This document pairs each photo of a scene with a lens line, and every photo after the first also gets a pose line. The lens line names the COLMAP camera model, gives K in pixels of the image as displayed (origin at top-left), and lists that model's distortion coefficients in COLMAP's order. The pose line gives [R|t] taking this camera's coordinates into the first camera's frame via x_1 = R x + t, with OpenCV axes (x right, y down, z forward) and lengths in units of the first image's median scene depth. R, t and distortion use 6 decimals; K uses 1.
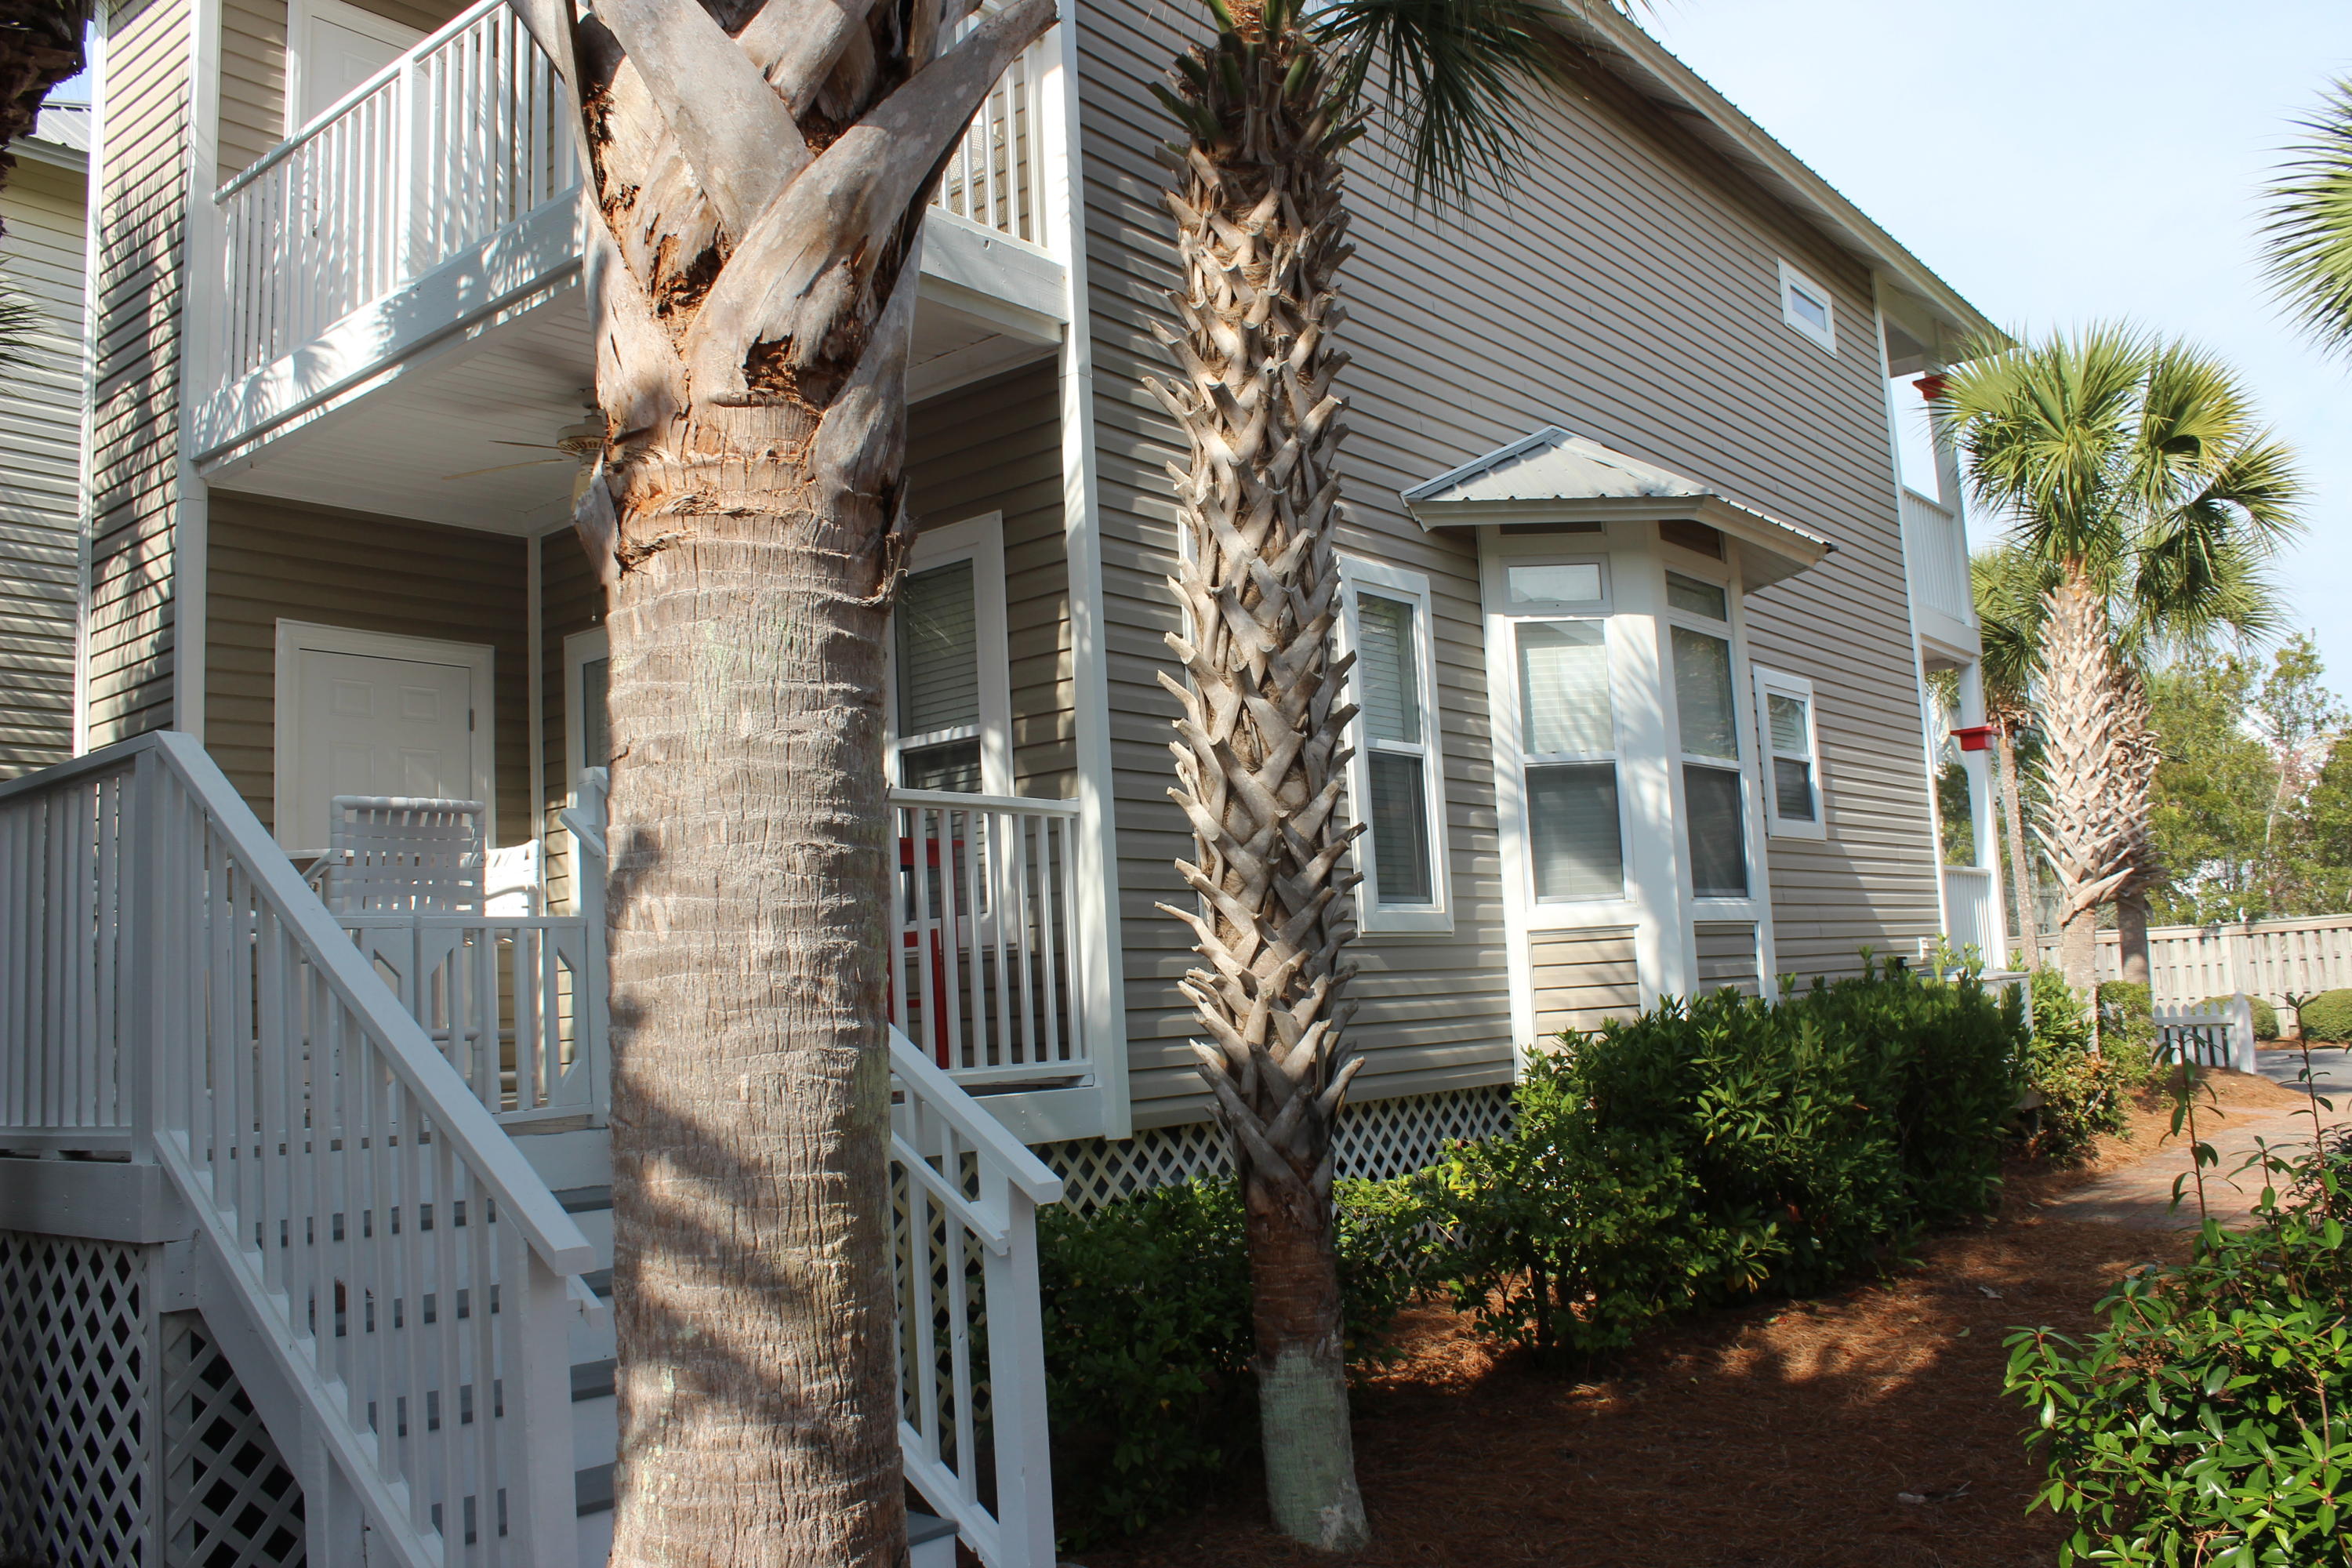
lens RADIAL K [[1970.9, 0, 1187.4], [0, 1970.9, 777.6], [0, 0, 1]] dist [-0.167585, 0.134247]
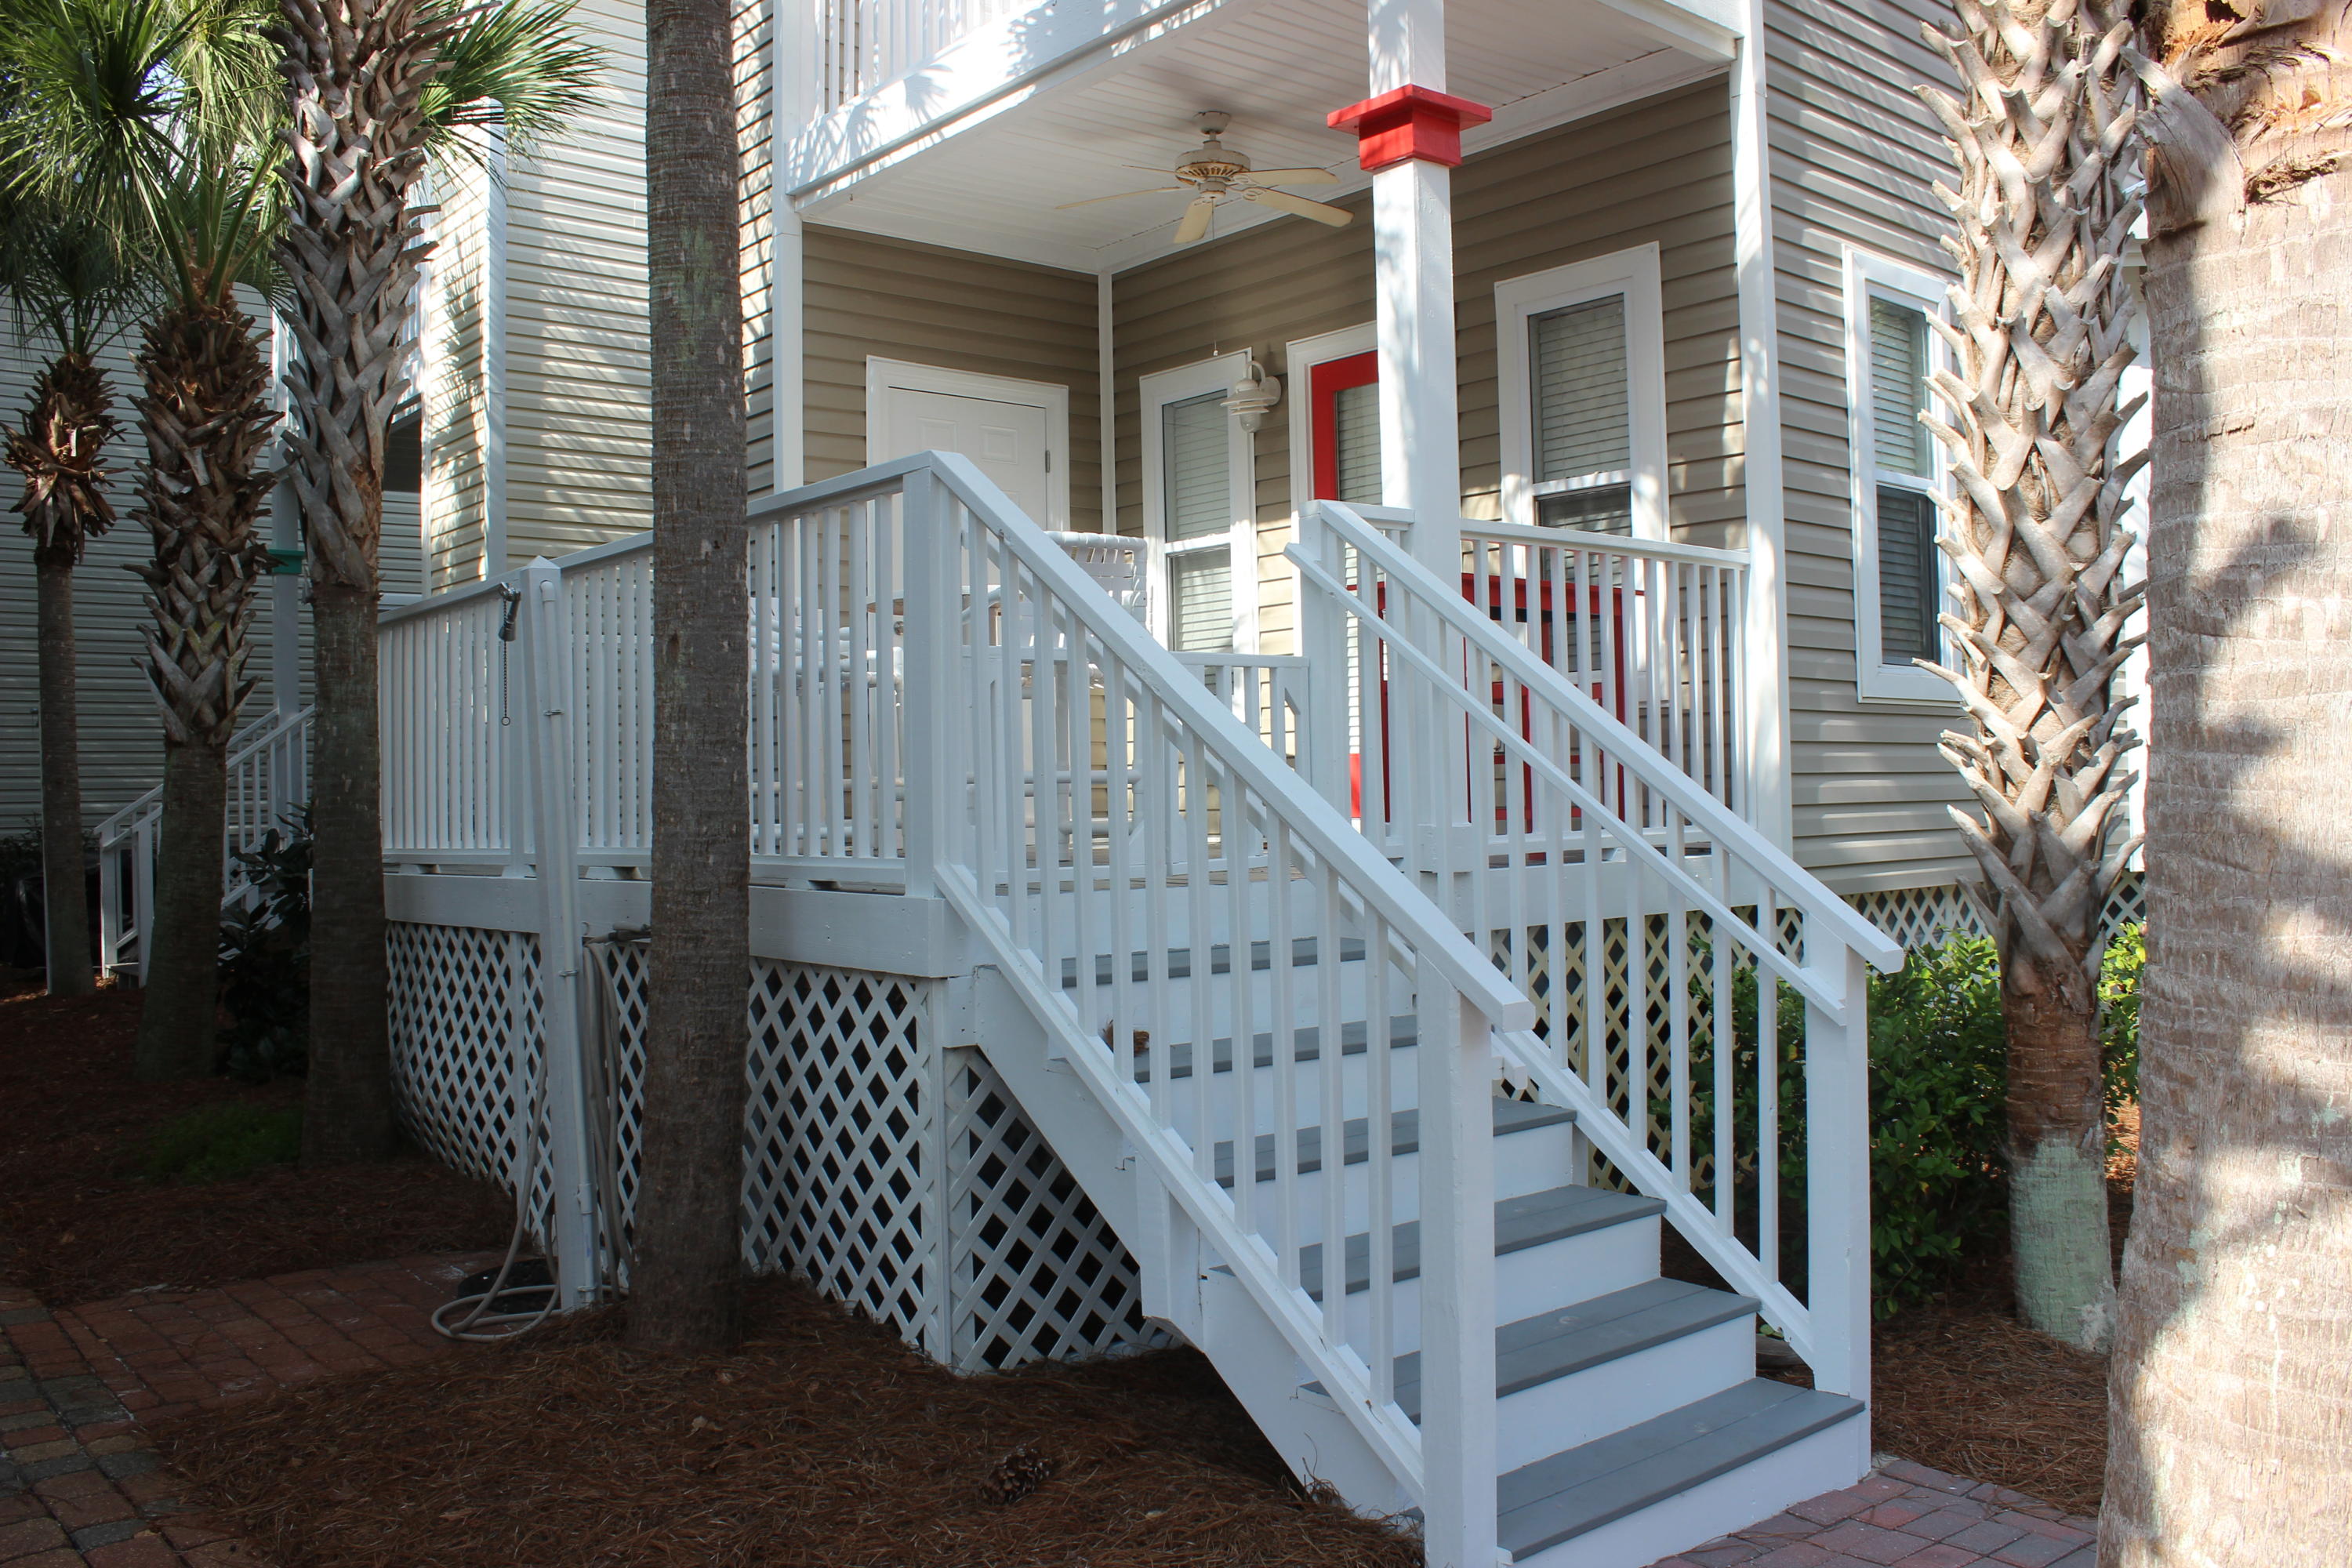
lens RADIAL K [[1970.9, 0, 1187.4], [0, 1970.9, 790.0], [0, 0, 1]] dist [-0.167585, 0.134247]
pose [[0.981109, 0.039675, -0.189342, -0.181990], [-0.015631, 0.991801, 0.126831, 0.014789], [0.192821, -0.121475, 0.973686, 0.034857]]
